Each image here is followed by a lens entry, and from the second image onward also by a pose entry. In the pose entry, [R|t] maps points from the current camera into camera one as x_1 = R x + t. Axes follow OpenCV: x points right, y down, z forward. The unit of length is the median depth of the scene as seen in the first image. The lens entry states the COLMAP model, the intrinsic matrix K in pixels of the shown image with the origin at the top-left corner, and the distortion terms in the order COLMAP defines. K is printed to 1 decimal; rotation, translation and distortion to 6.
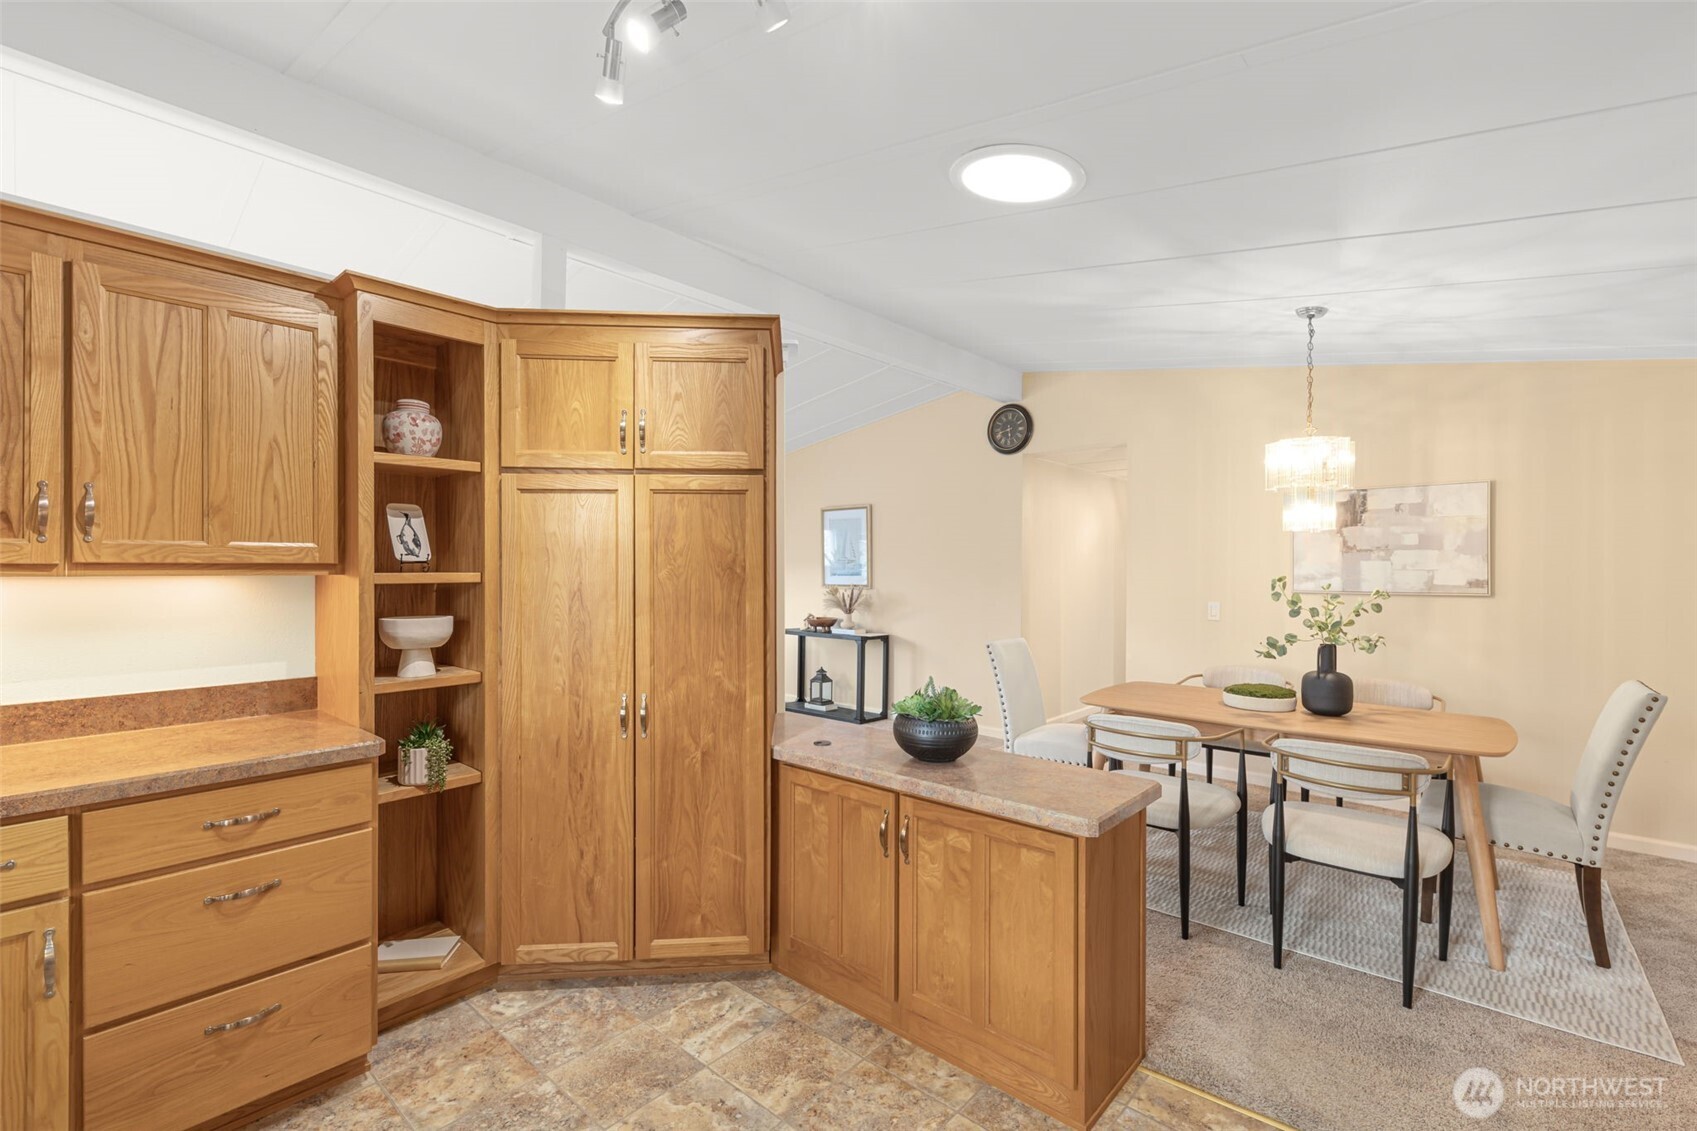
lens RADIAL K [[823.4, 0, 840.0], [0, 823.4, 558.4], [0, 0, 1]] dist [0.002837, -0.000225]
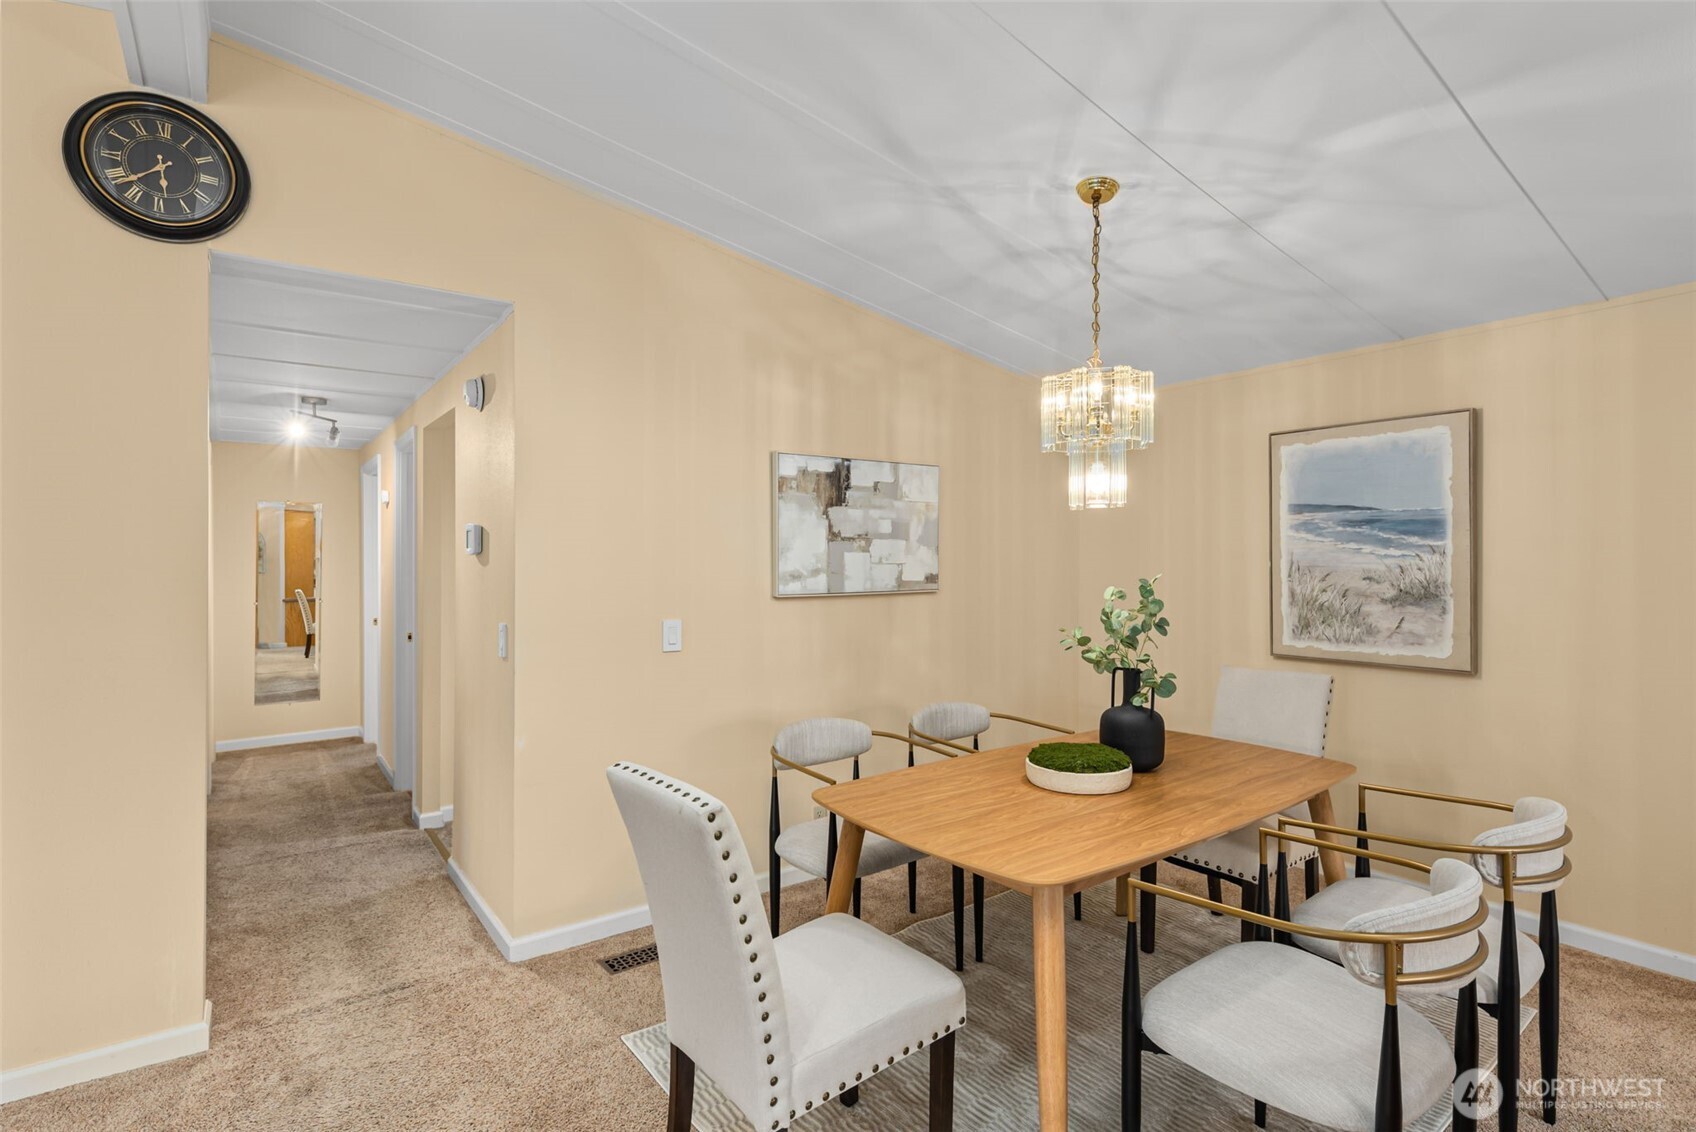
lens RADIAL K [[822.9, 0, 839.5], [0, 822.9, 558.9], [0, 0, 1]] dist [0.002837, -0.000225]
pose [[0.182473, 0.001535, 0.983210, -0.118841], [-0.008140, 0.999967, -0.000050, 0.009470], [-0.983177, -0.007994, 0.182479, 0.894152]]
